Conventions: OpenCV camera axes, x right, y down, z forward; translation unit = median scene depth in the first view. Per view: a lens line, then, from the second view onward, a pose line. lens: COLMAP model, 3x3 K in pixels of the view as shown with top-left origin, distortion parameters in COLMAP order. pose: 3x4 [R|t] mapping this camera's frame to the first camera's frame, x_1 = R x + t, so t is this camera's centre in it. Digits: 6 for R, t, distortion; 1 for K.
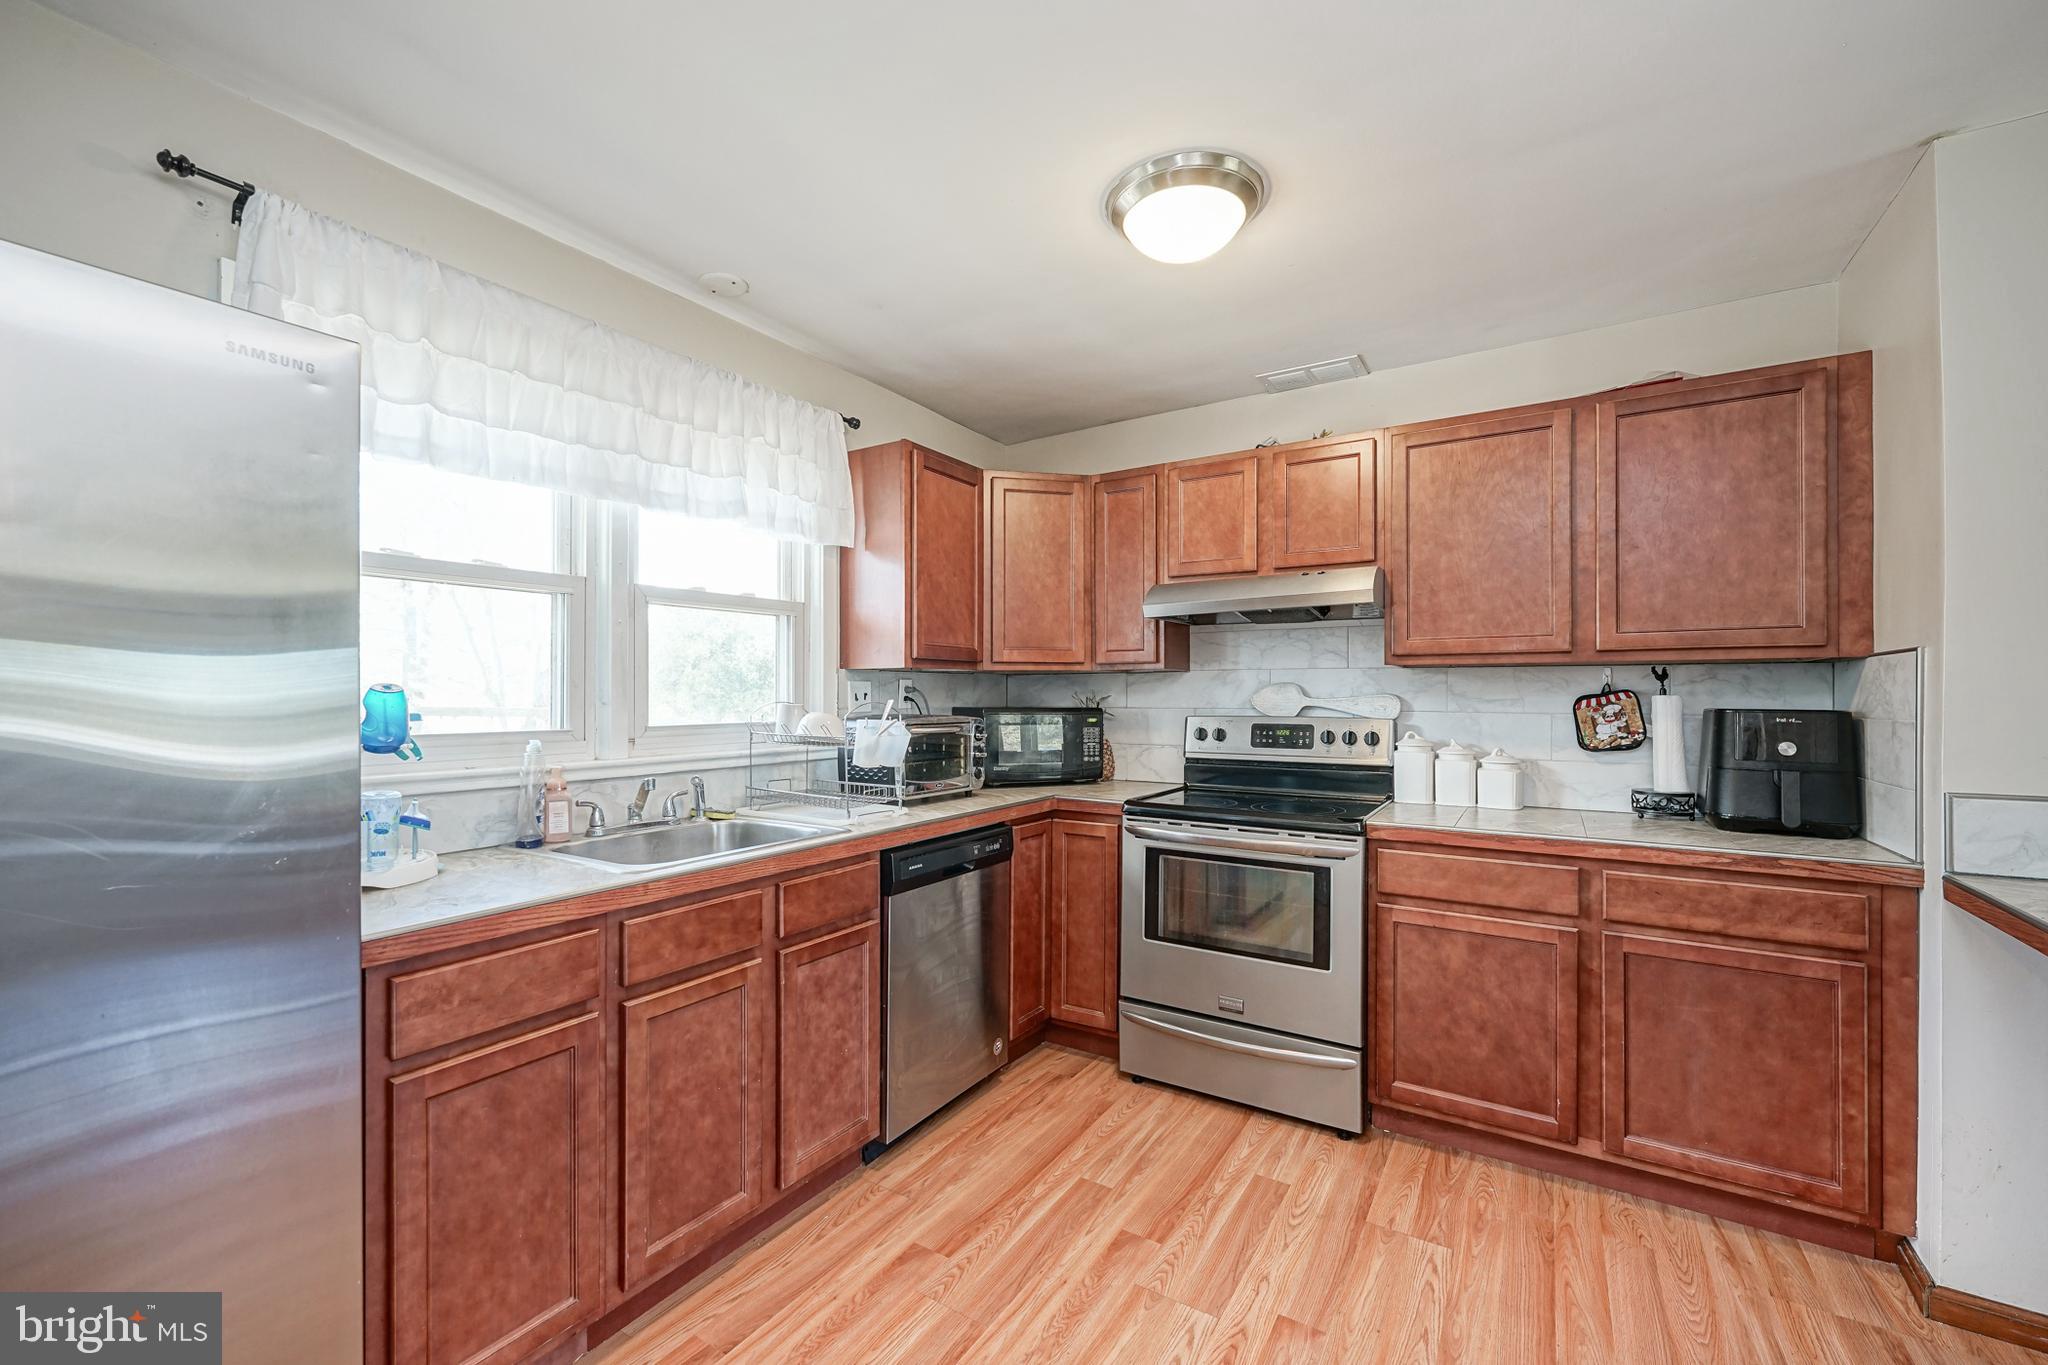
lens RADIAL K [[840.7, 0, 968.3], [0, 840.7, 666.9], [0, 0, 1]] dist [-0.001857, 0.000510]
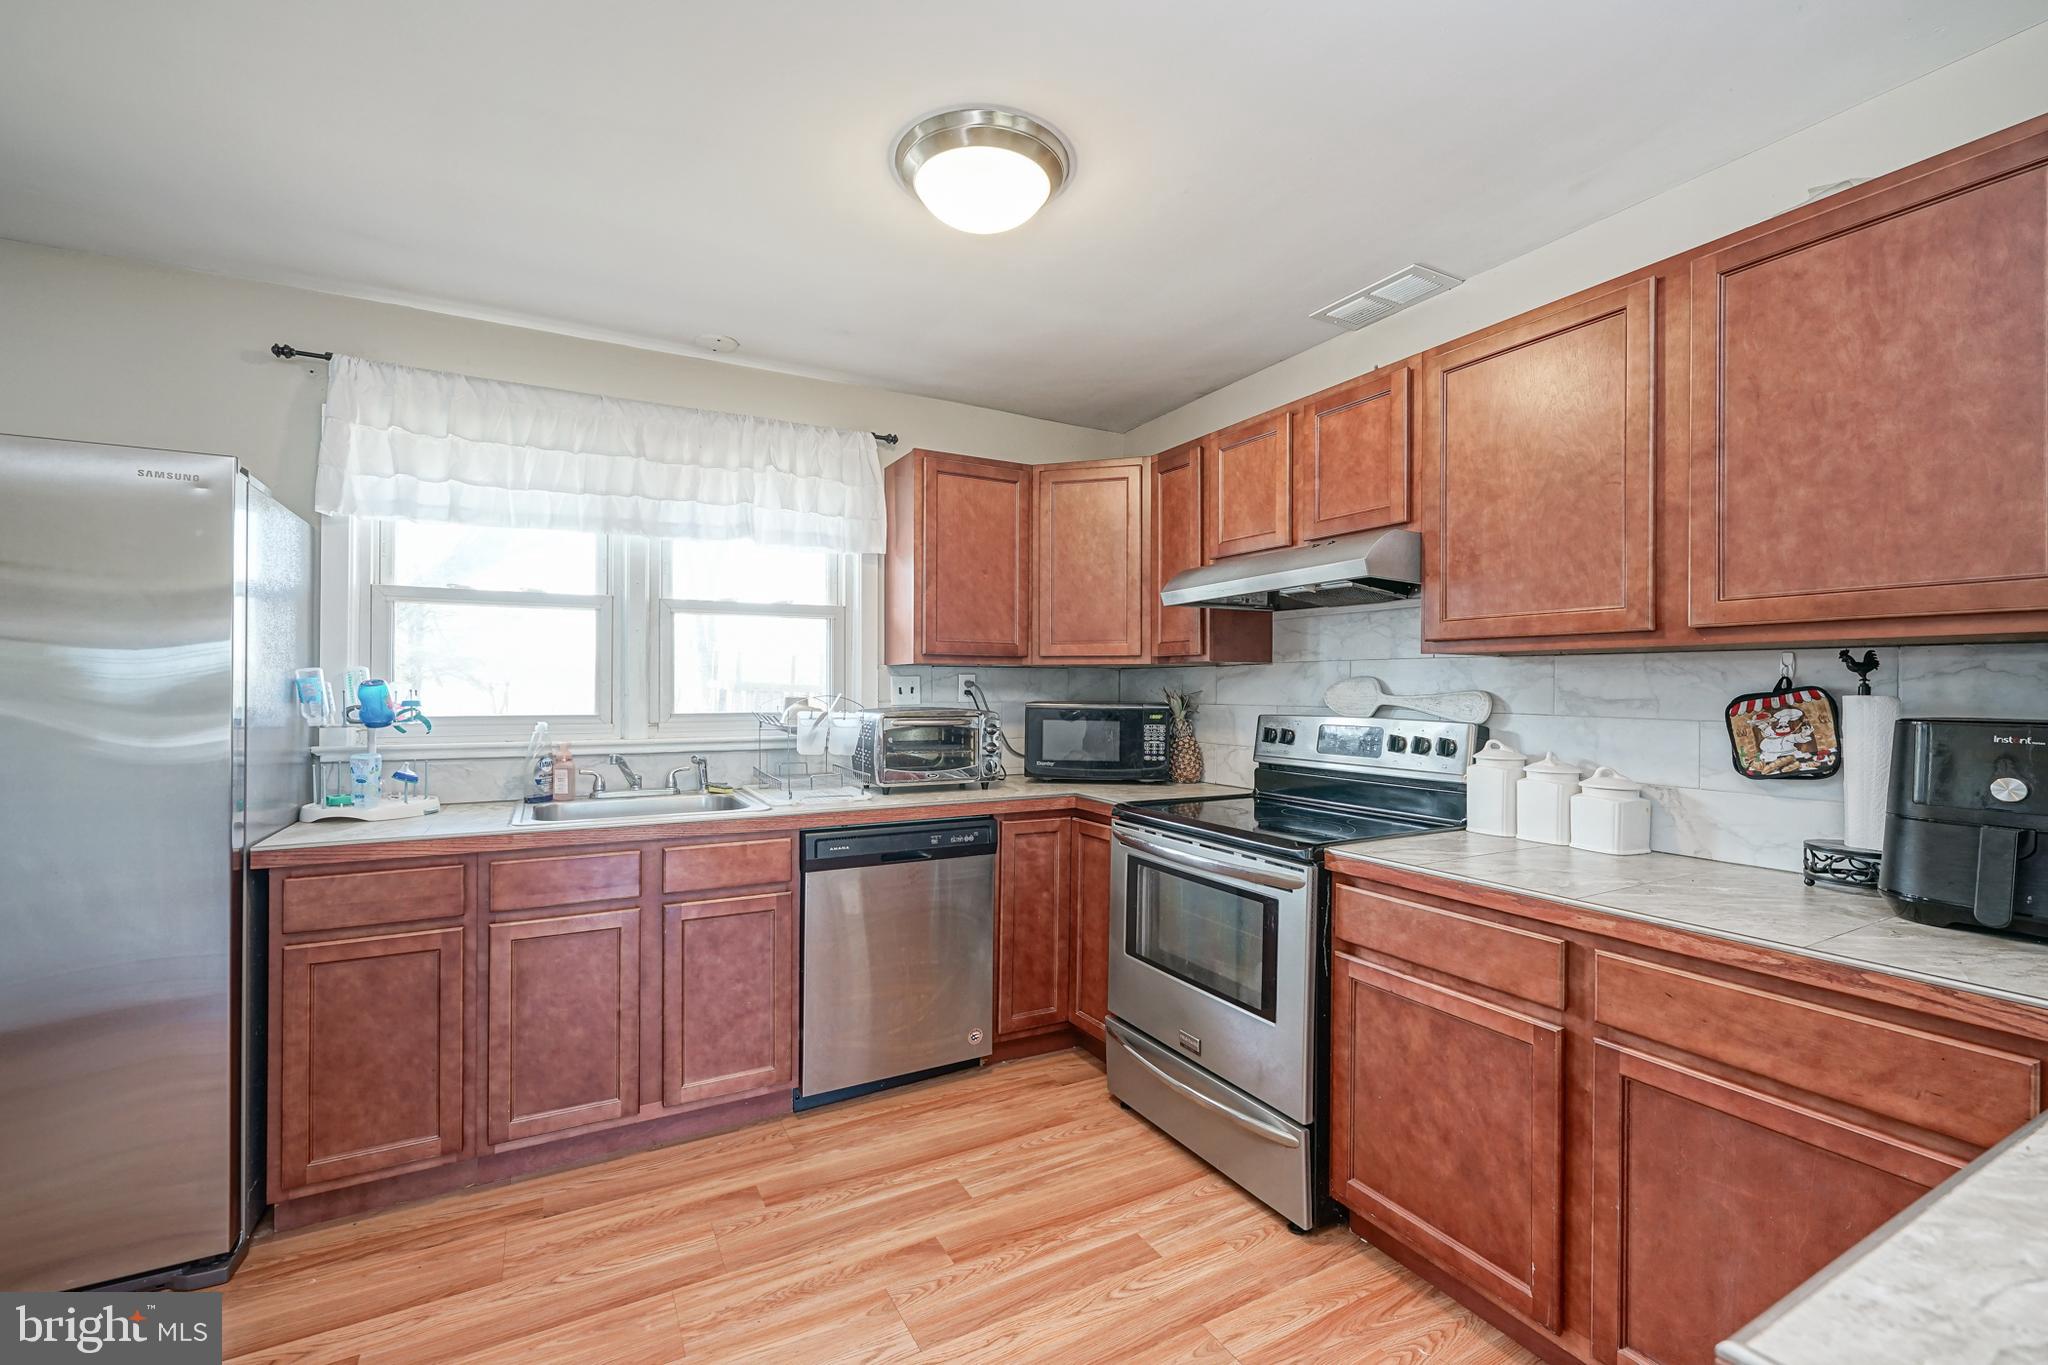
lens RADIAL K [[818.1, 0, 1090.3], [0, 818.1, 662.0], [0, 0, 1]] dist [-0.003096, -0.000018]
pose [[0.884809, -0.010540, -0.465834, 0.658874], [0.011229, 0.999936, -0.001294, 0.003230], [0.465818, -0.004086, 0.884871, 0.205125]]
